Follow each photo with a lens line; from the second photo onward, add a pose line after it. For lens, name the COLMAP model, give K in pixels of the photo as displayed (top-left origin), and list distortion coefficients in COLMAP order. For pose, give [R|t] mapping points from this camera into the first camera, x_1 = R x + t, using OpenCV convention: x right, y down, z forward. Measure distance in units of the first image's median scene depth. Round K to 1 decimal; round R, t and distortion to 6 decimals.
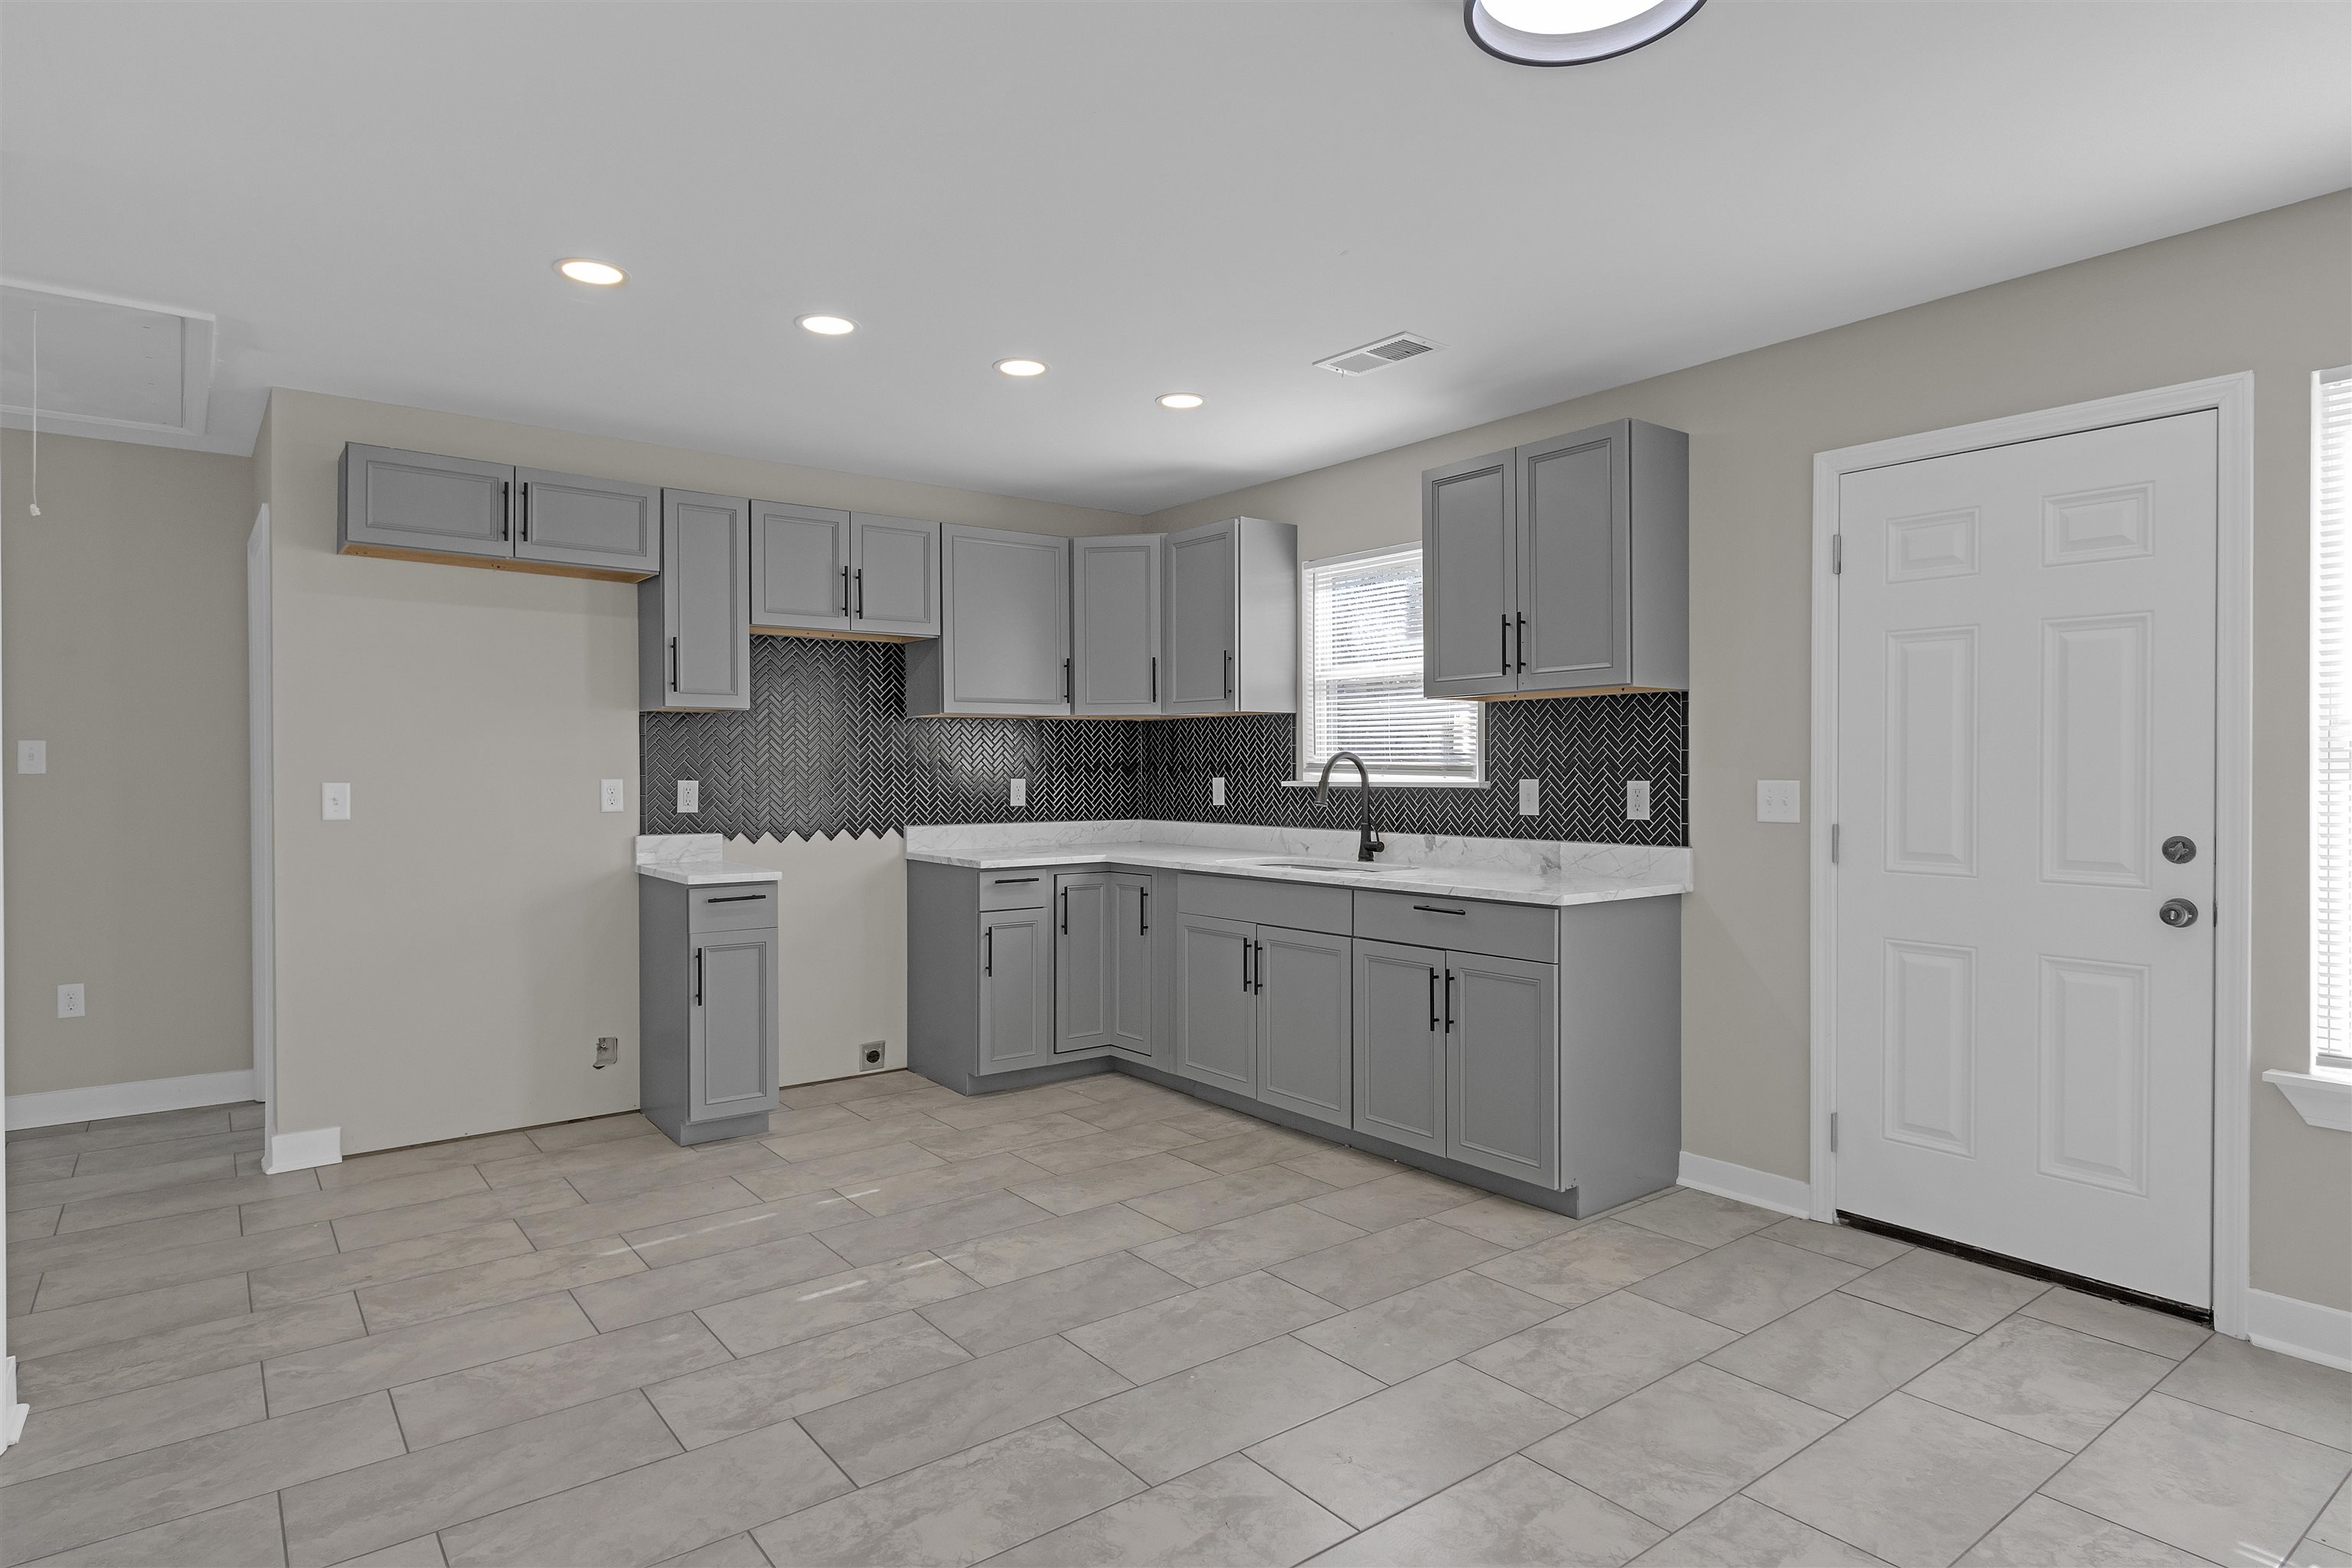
lens RADIAL K [[1272.8, 0, 1149.7], [0, 1272.8, 780.0], [0, 0, 1]] dist [0.001830, -0.000518]
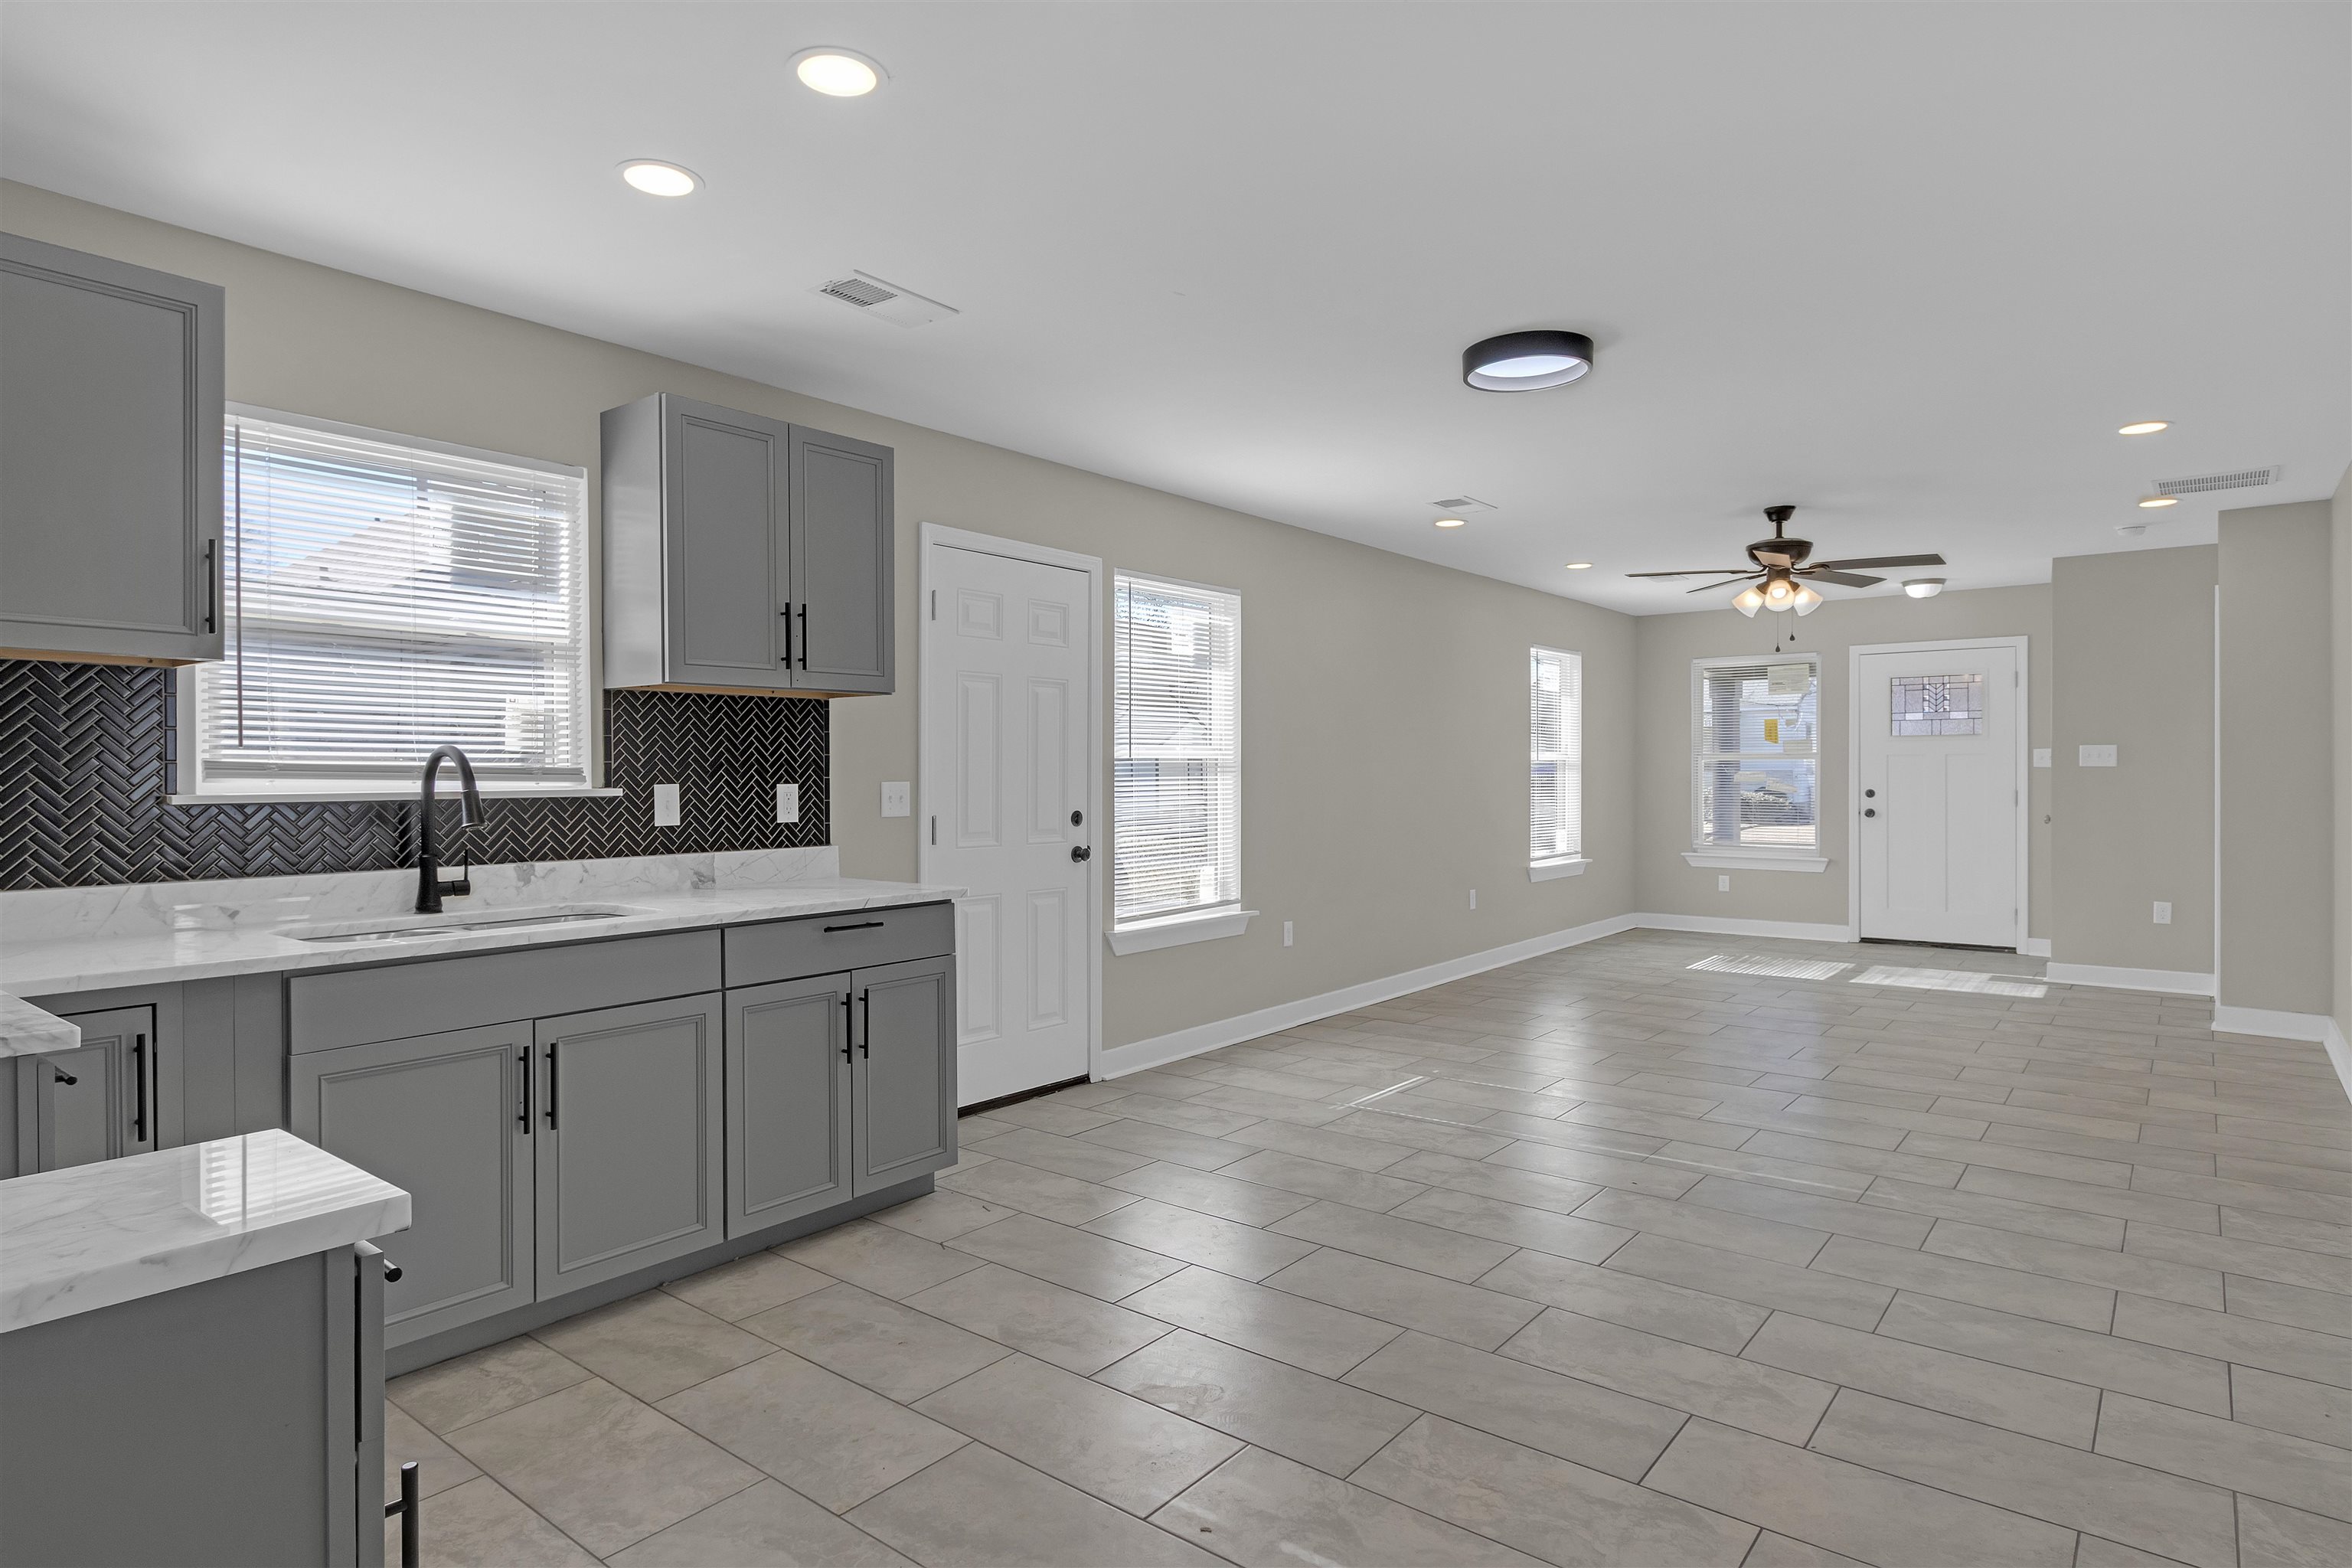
lens RADIAL K [[1272.8, 0, 1149.7], [0, 1272.8, 780.0], [0, 0, 1]] dist [0.001830, -0.000518]
pose [[-0.240537, -0.002102, 0.970638, -0.664631], [0.012665, 0.999906, 0.005304, -0.004180], [-0.970557, 0.013569, -0.240488, 0.959102]]
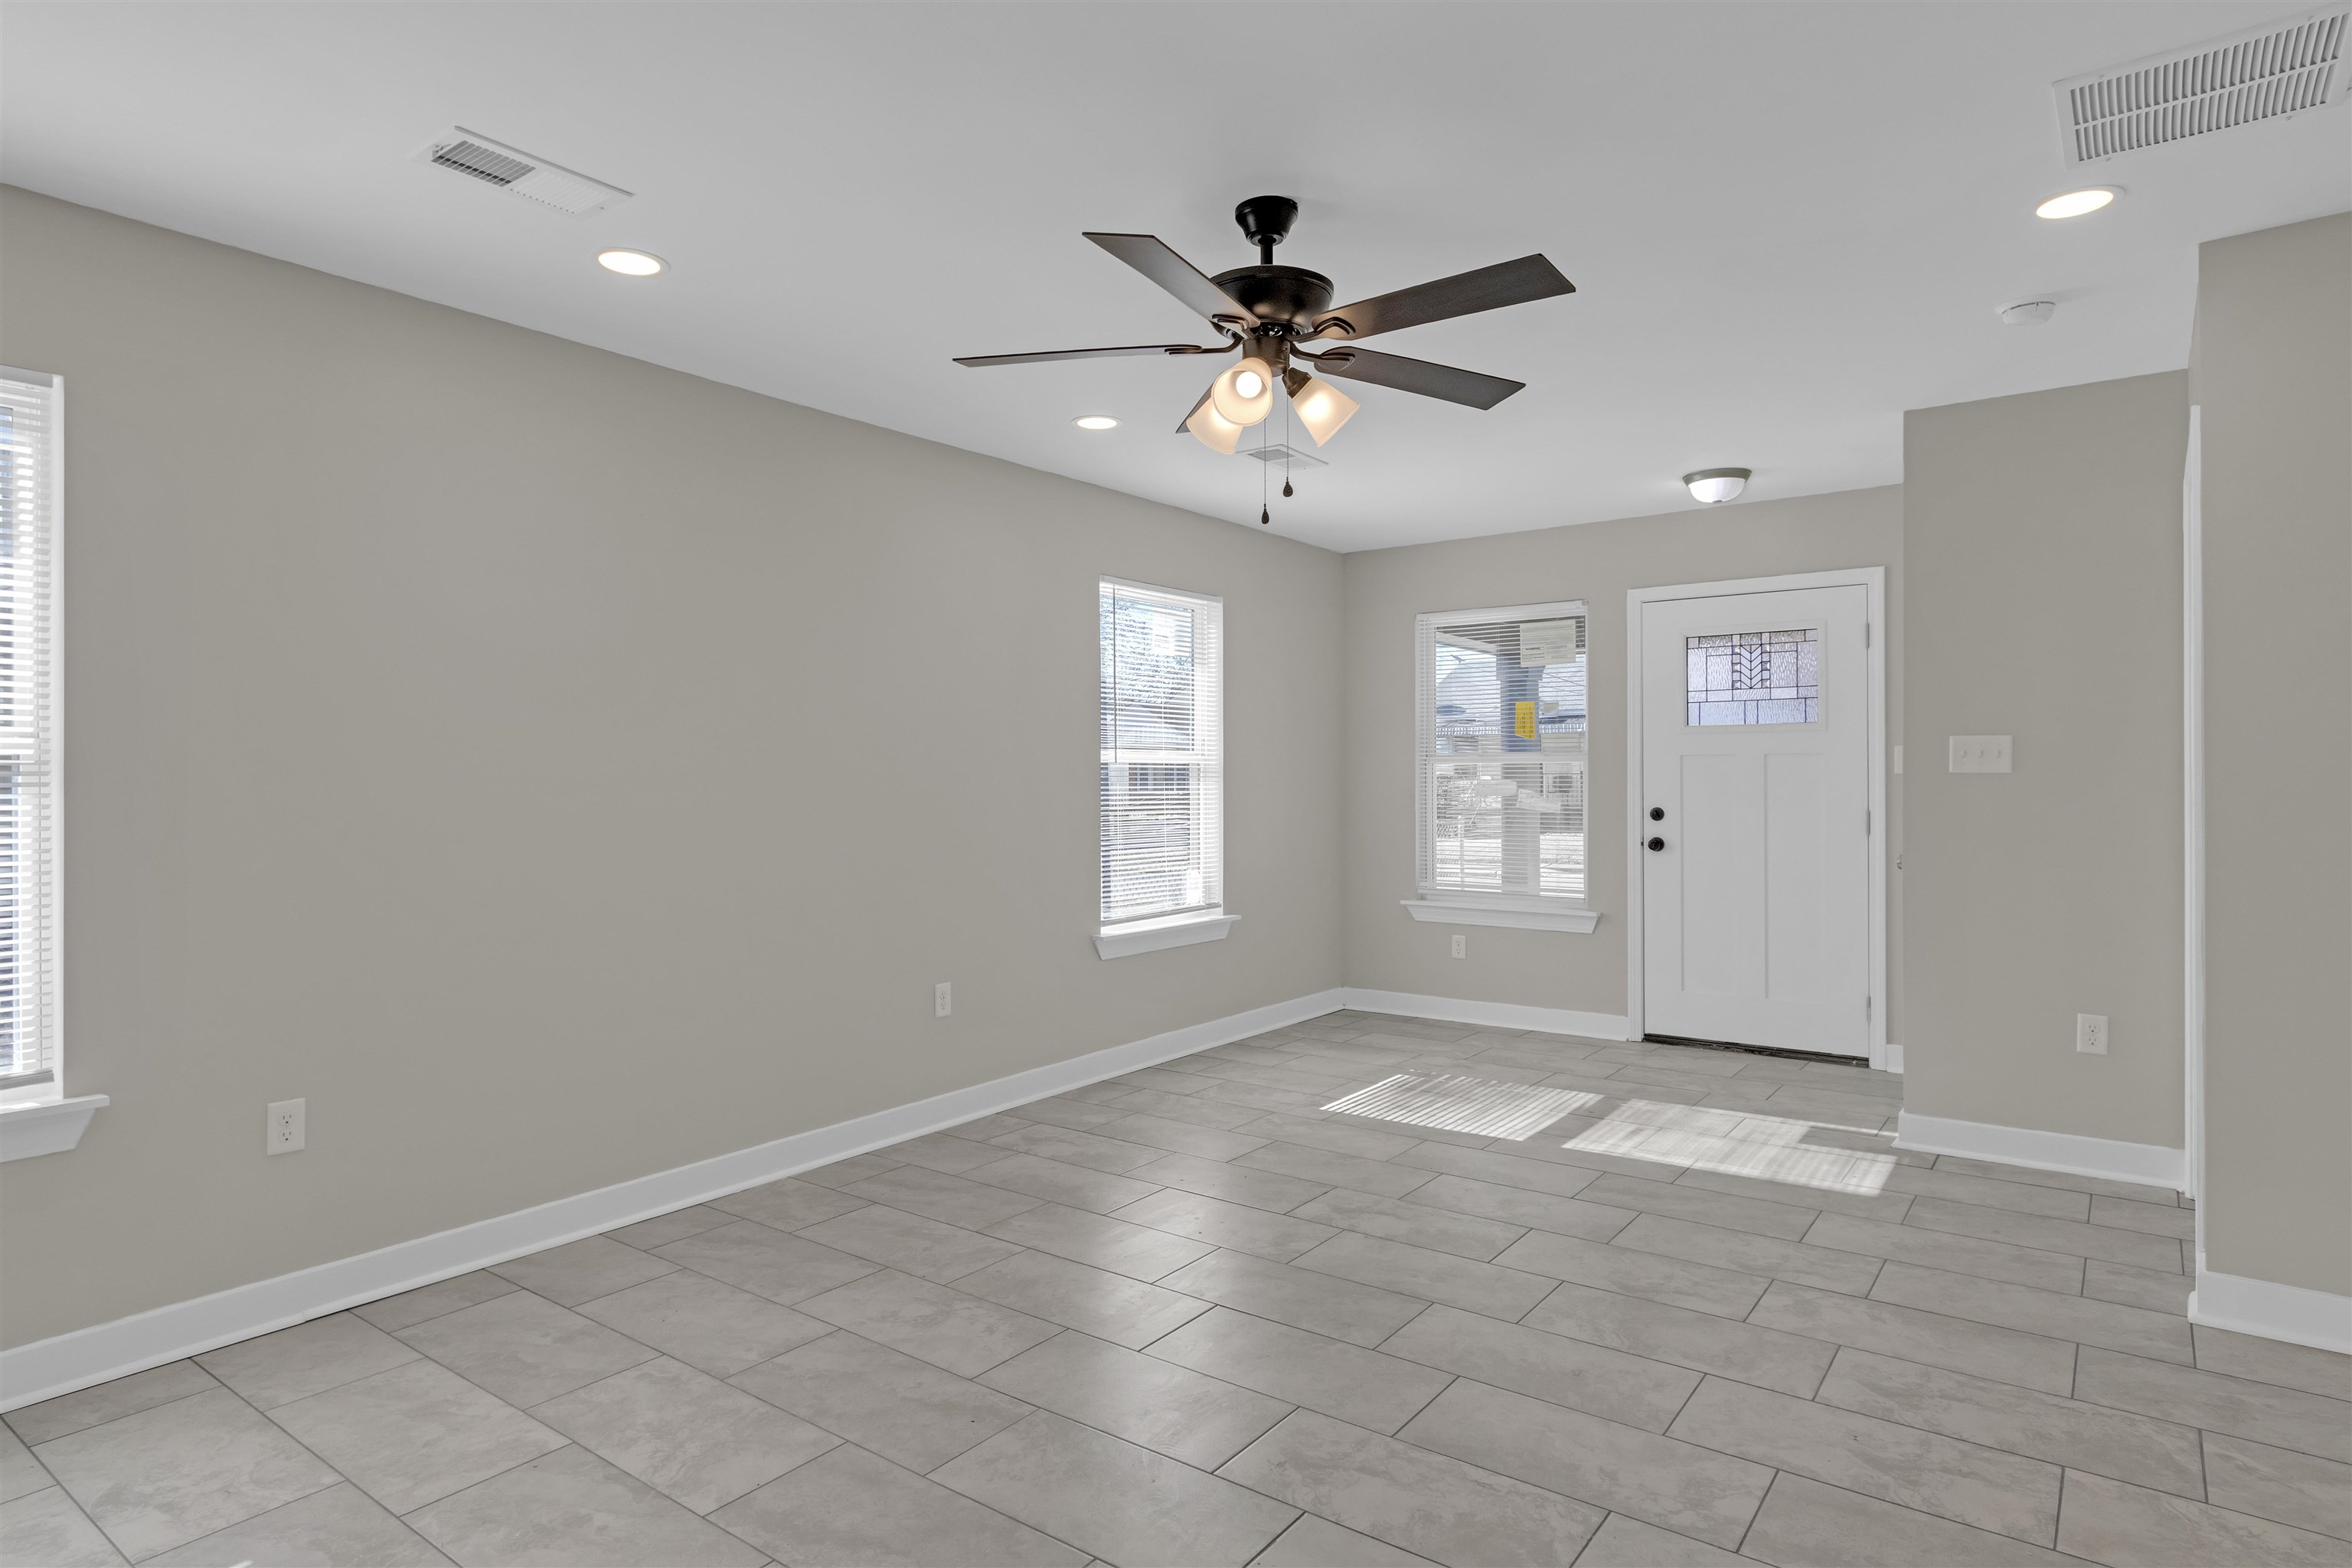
lens RADIAL K [[1269.8, 0, 1176.0], [0, 1269.8, 784.0], [0, 0, 1]] dist [0.023312, 0.000430]
pose [[-0.285575, -0.000565, 0.958356, -0.588553], [0.013038, 0.999905, 0.004474, -0.003836], [-0.958268, 0.013773, -0.285541, 0.858743]]
